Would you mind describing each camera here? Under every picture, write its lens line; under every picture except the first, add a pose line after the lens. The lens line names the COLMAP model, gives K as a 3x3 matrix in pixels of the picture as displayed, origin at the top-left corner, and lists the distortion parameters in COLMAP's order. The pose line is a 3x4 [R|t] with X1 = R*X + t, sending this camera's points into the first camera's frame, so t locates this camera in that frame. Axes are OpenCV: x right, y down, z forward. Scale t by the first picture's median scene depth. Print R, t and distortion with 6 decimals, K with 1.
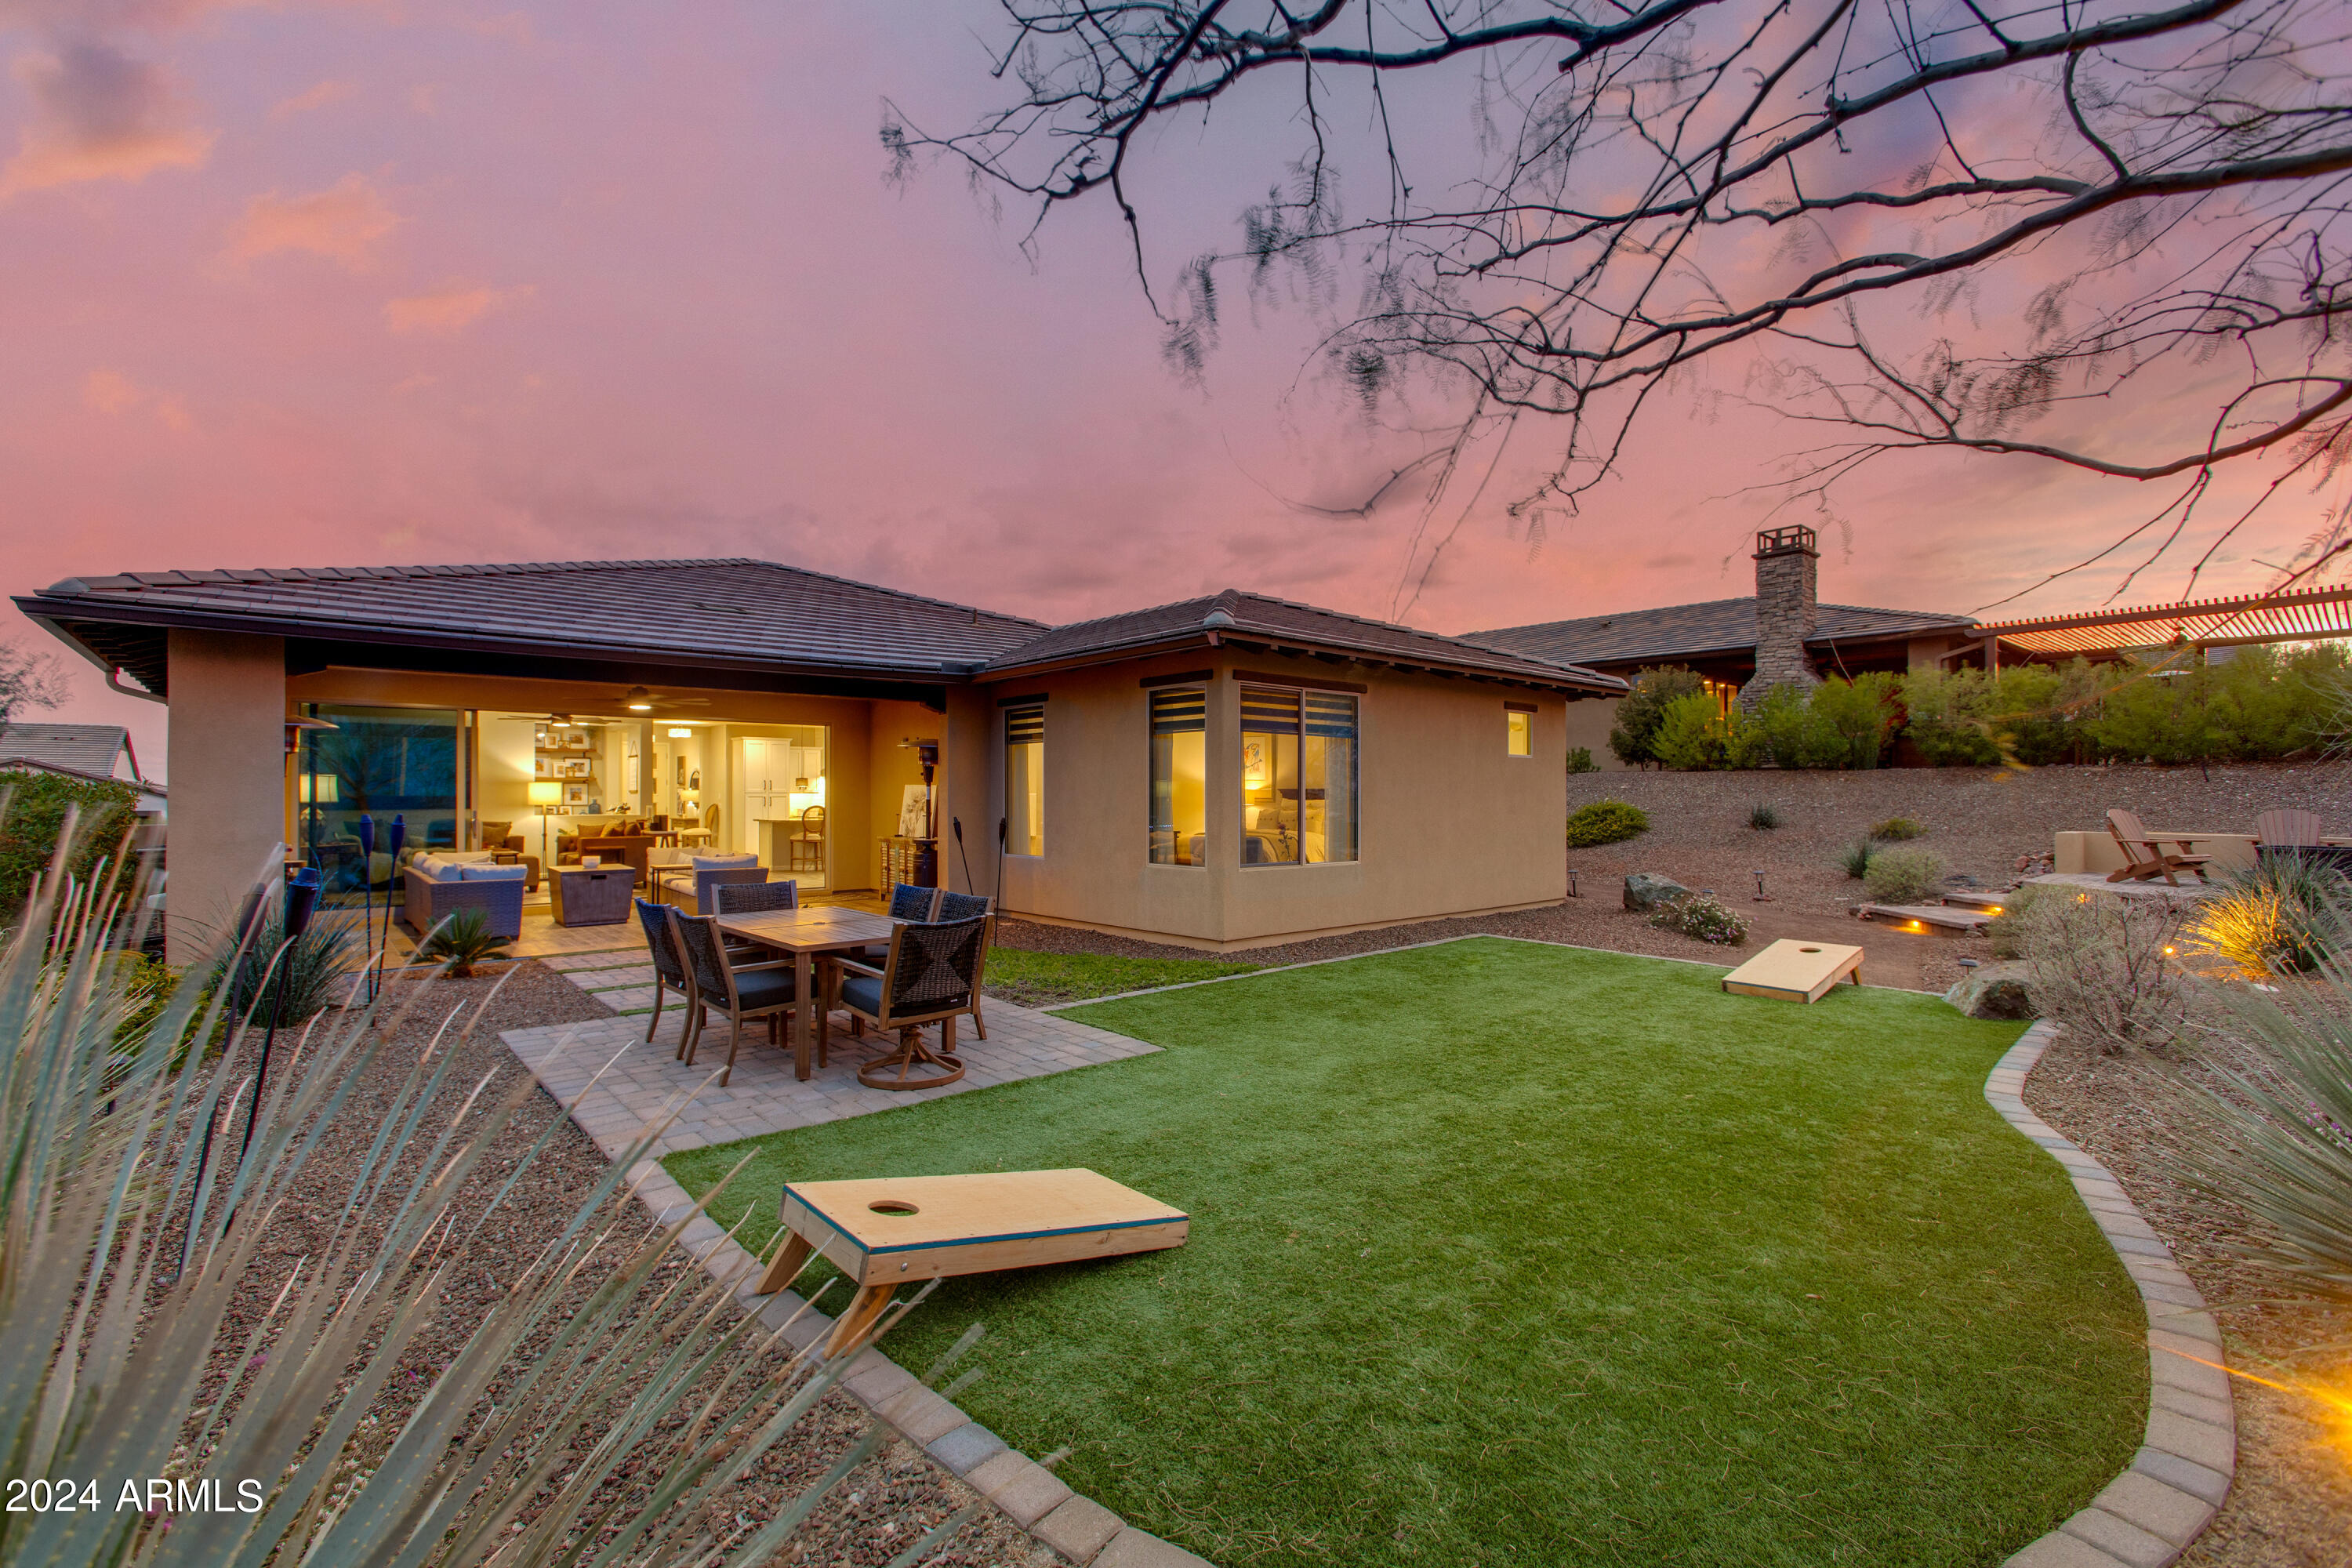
lens RADIAL K [[1044.8, 0, 1176.0], [0, 1044.8, 784.0], [0, 0, 1]] dist [-0.017959, 0.017056]
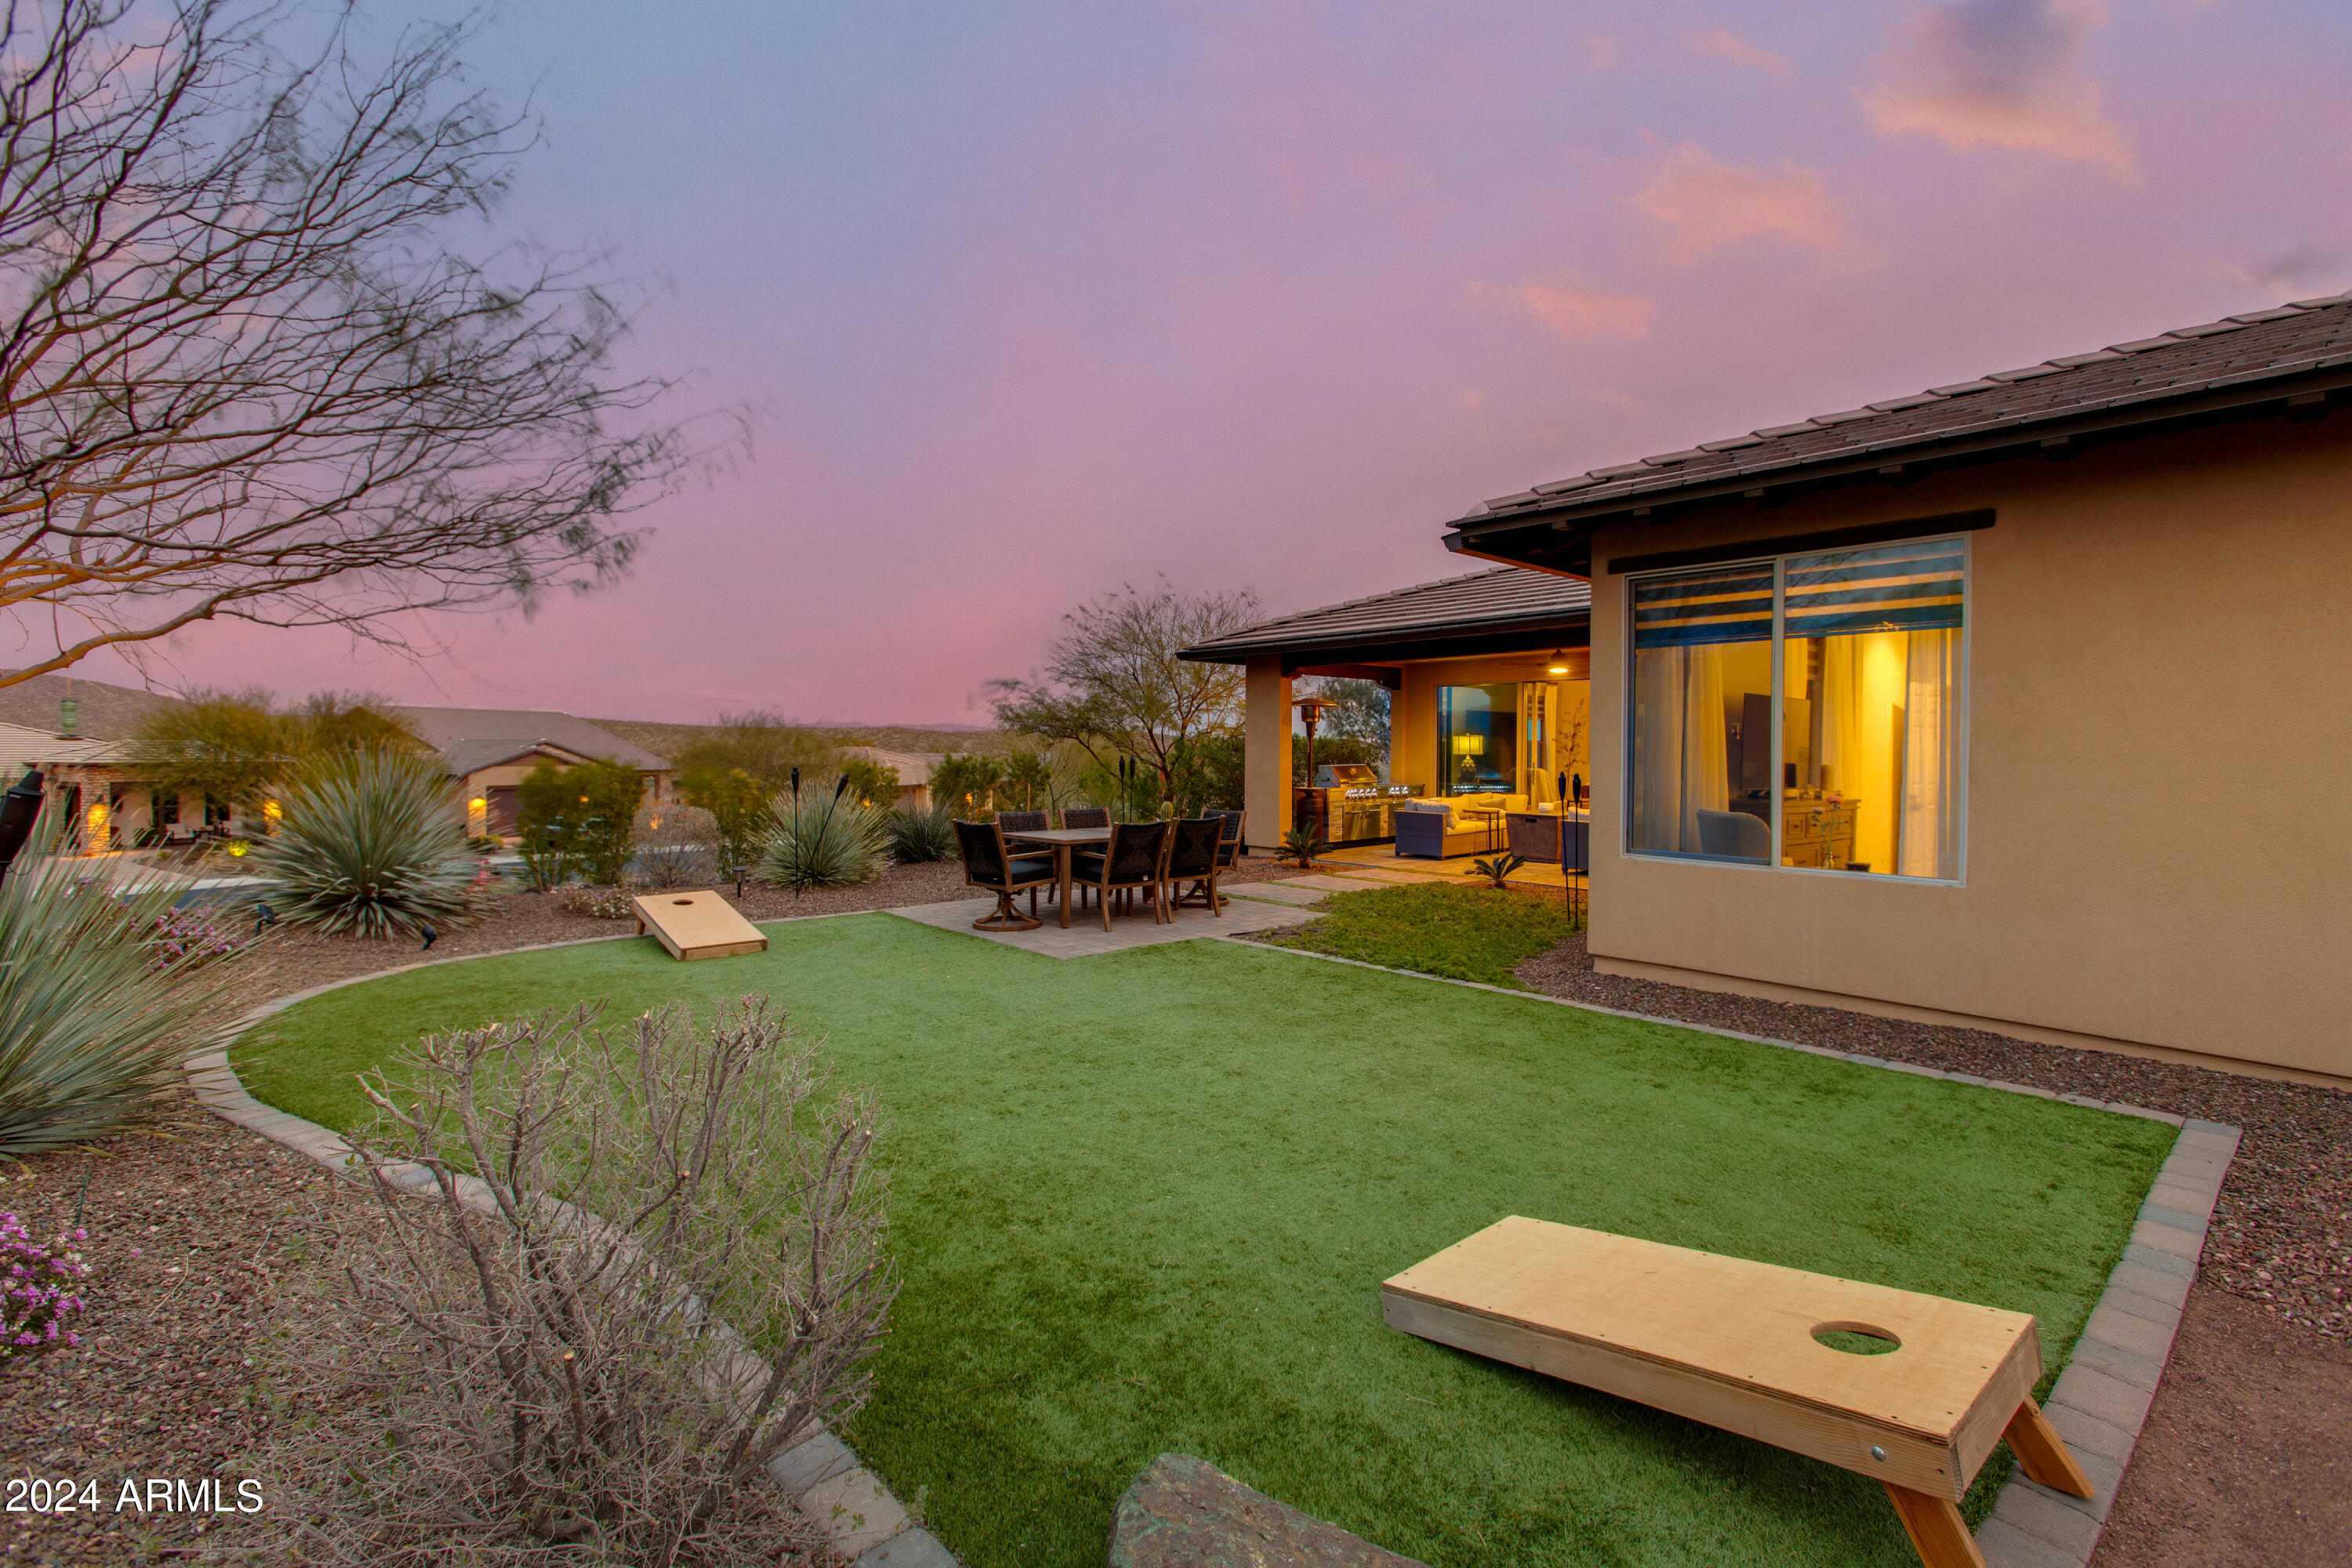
lens RADIAL K [[1044.8, 0, 1176.0], [0, 1044.8, 784.0], [0, 0, 1]] dist [-0.017959, 0.017056]
pose [[0.002775, 0.035245, -0.999375, 0.694603], [0.010831, 0.999319, 0.035274, 0.008906], [0.999937, -0.010922, 0.002392, 0.670670]]
